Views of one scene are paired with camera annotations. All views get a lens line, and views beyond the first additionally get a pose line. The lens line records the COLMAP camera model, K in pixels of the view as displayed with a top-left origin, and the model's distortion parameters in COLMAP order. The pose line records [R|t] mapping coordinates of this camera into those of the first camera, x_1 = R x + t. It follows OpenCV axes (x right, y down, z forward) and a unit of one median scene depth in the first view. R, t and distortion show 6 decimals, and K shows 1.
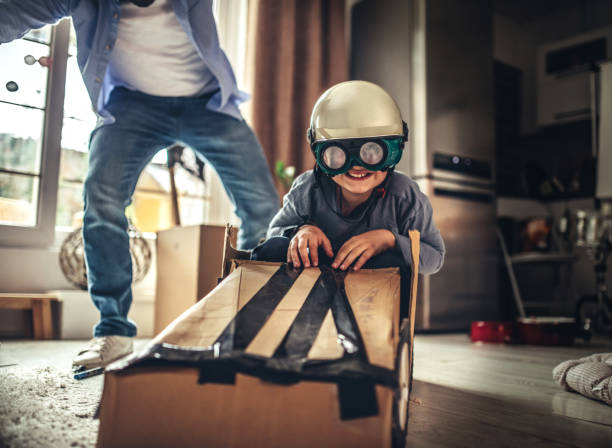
lens RADIAL K [[663.0, 0, 321.5], [0, 663.0, 222.4], [0, 0, 1]] dist [-0.018505, -0.008945]
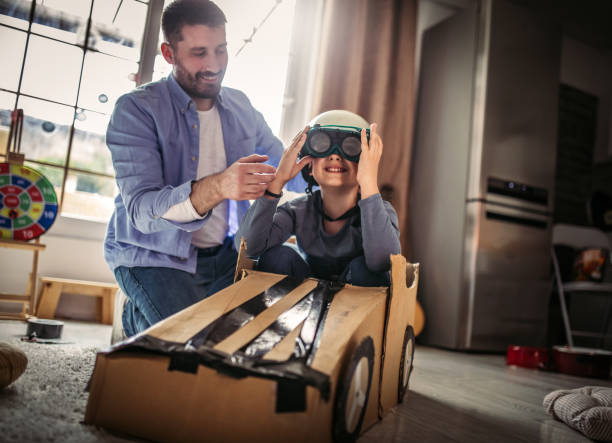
lens RADIAL K [[648.6, 0, 306.0], [0, 648.6, 221.5], [0, 0, 1]] dist [-0.002076, 0.012856]
pose [[0.984745, 0.066185, -0.160927, 0.102770], [-0.068366, 0.997628, -0.008044, -0.016228], [0.160013, 0.018923, 0.986934, -0.062533]]
